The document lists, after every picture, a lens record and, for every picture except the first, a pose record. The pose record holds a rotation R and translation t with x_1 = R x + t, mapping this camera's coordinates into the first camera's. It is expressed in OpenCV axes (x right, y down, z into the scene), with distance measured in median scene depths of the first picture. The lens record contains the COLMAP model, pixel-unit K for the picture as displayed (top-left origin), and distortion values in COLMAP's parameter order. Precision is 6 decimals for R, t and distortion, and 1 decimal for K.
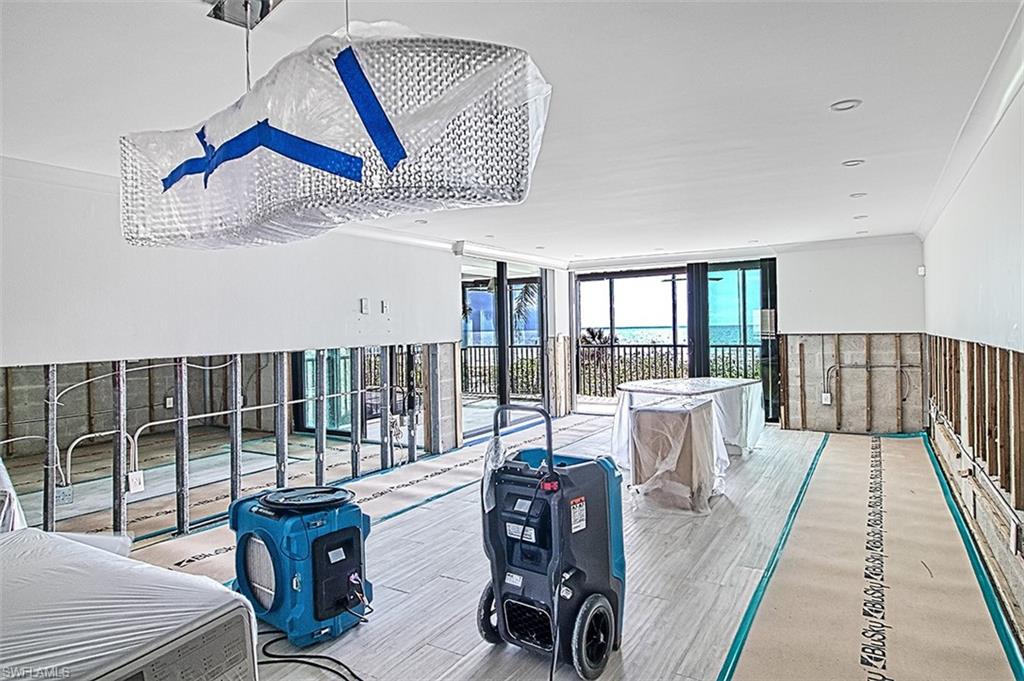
lens RADIAL K [[597.3, 0, 509.9], [0, 597.3, 324.7], [0, 0, 1]] dist [-0.003169, -0.002006]
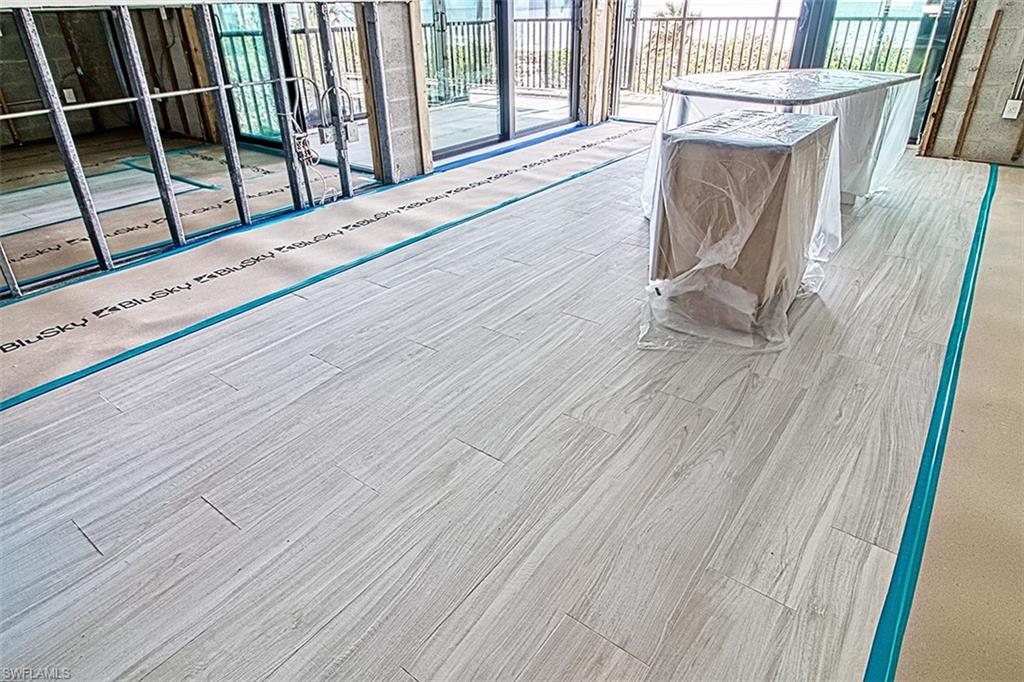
lens RADIAL K [[597.3, 0, 509.9], [0, 597.3, 325.2], [0, 0, 1]] dist [-0.003169, -0.002006]
pose [[0.994365, 0.051855, -0.092463, 0.085385], [-0.001208, 0.877687, 0.479233, 0.027553], [0.106004, -0.476421, 0.872804, 0.320623]]
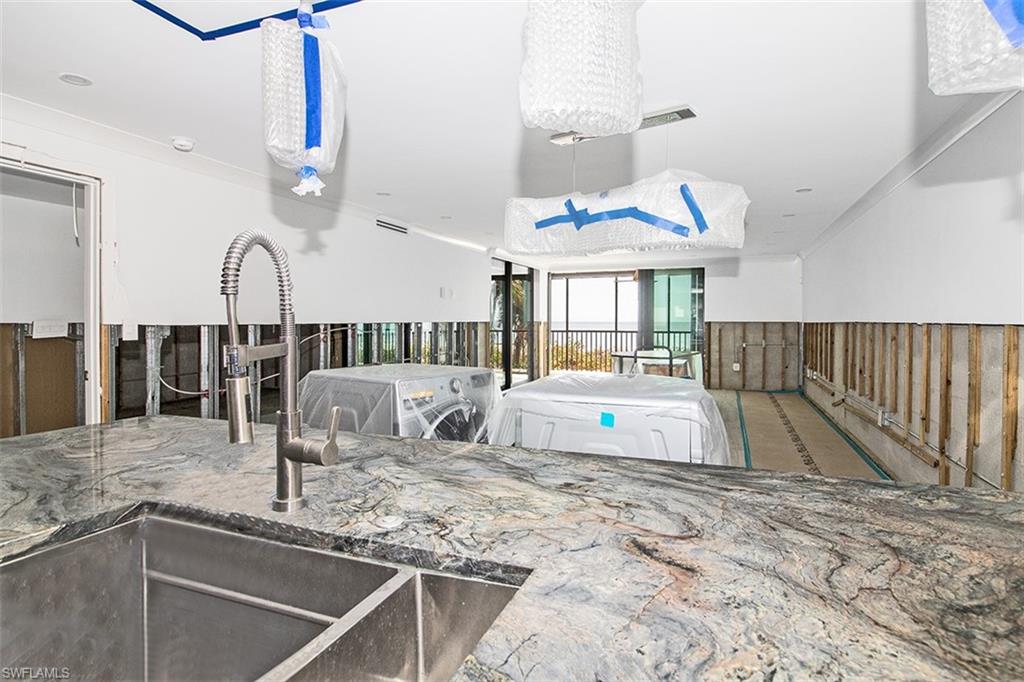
lens RADIAL K [[543.2, 0, 514.1], [0, 543.2, 325.2], [0, 0, 1]] dist [-0.000649, 0.000002]
pose [[0.983817, 0.019282, 0.178133, -0.246544], [-0.021837, 0.999685, 0.012390, 0.021008], [-0.177838, -0.016080, 0.983928, -0.201299]]
